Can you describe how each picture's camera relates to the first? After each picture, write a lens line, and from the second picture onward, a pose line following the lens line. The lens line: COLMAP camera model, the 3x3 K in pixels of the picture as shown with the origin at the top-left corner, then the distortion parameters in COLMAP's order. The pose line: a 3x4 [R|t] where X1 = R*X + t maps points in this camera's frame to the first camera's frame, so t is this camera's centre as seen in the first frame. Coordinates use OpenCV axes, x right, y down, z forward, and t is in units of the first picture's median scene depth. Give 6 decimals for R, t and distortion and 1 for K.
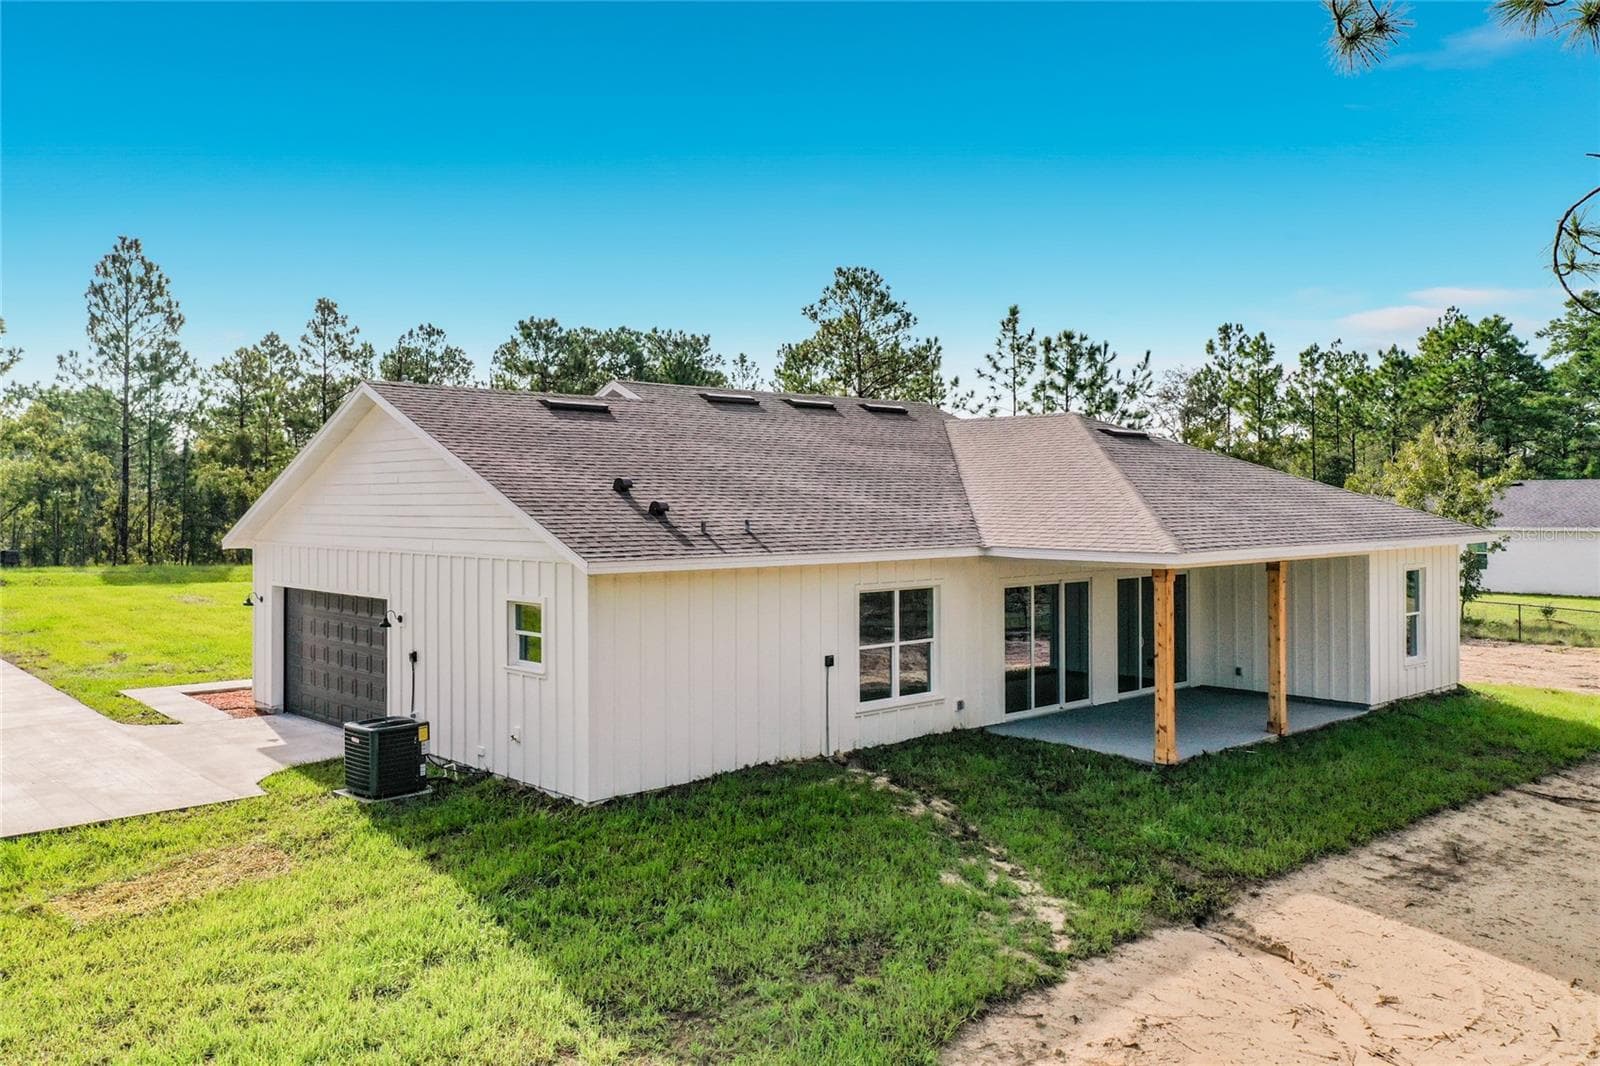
lens RADIAL K [[1308.2, 0, 800.5], [0, 1308.2, 480.0], [0, 0, 1]] dist [0.056136, -0.002635]
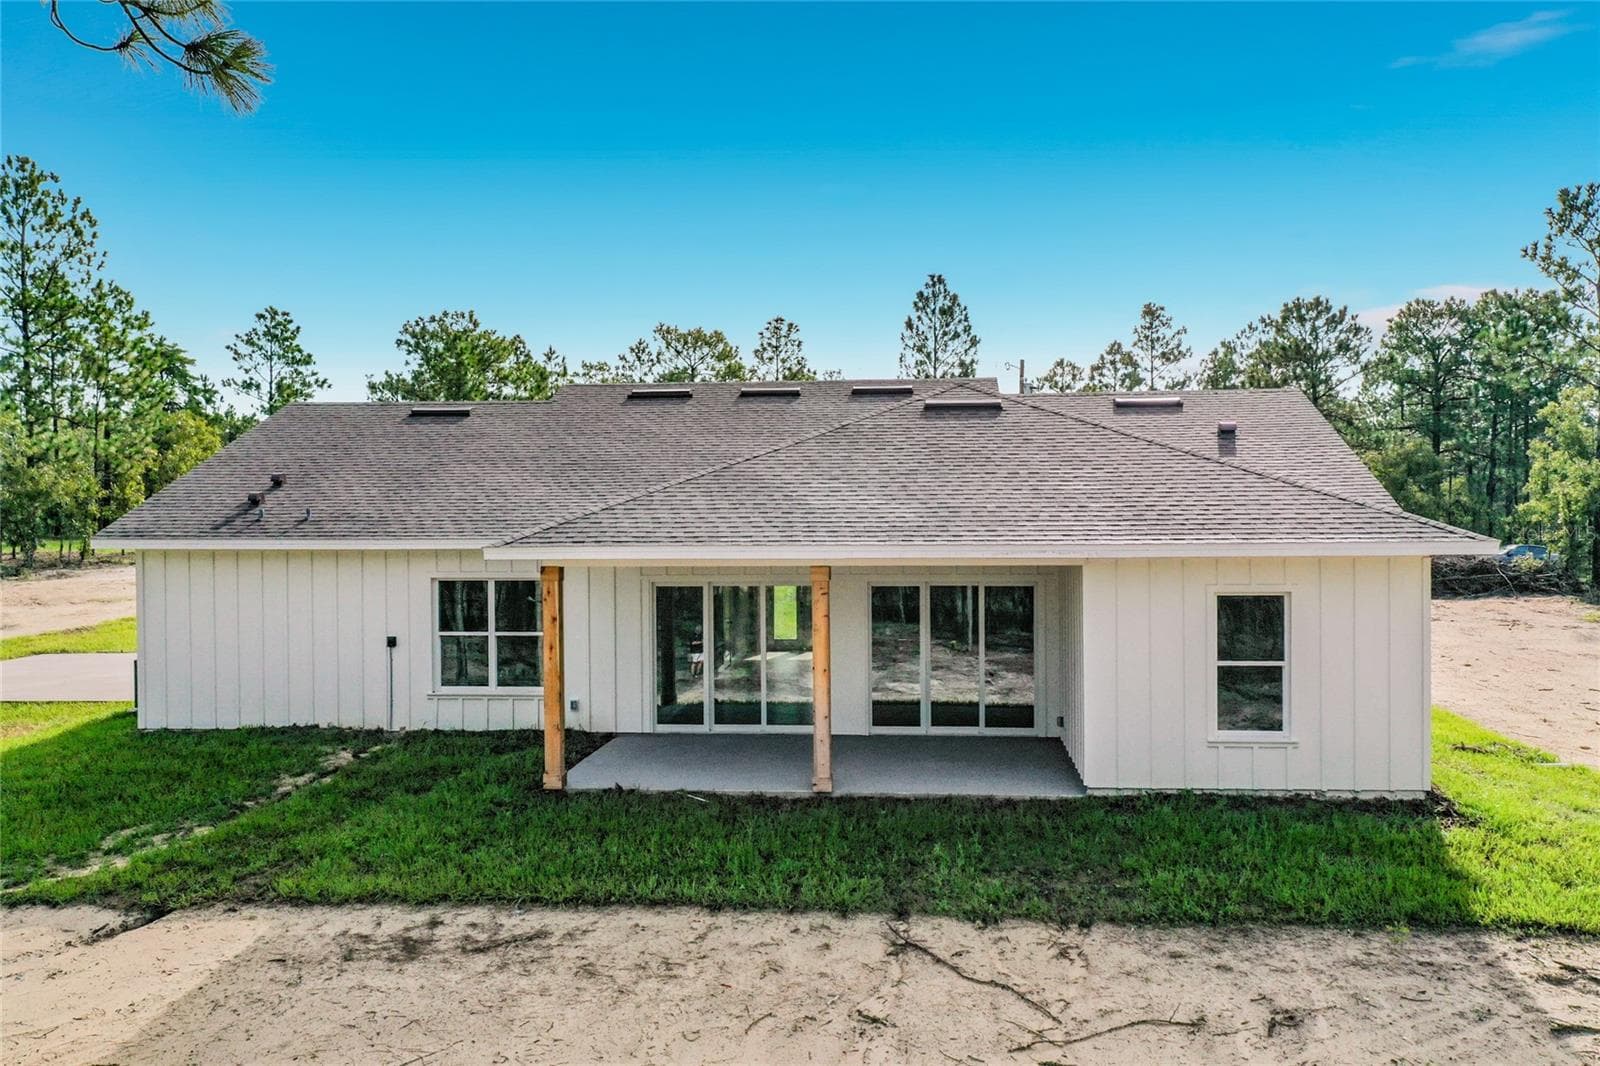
lens RADIAL K [[1254.6, 0, 798.3], [0, 1254.6, 514.2], [0, 0, 1]] dist [0.000802, 0.000255]
pose [[0.655072, 0.003554, -0.755558, 0.919632], [0.019394, 0.999580, 0.021516, 0.016457], [0.755318, -0.028748, 0.654728, 0.526798]]
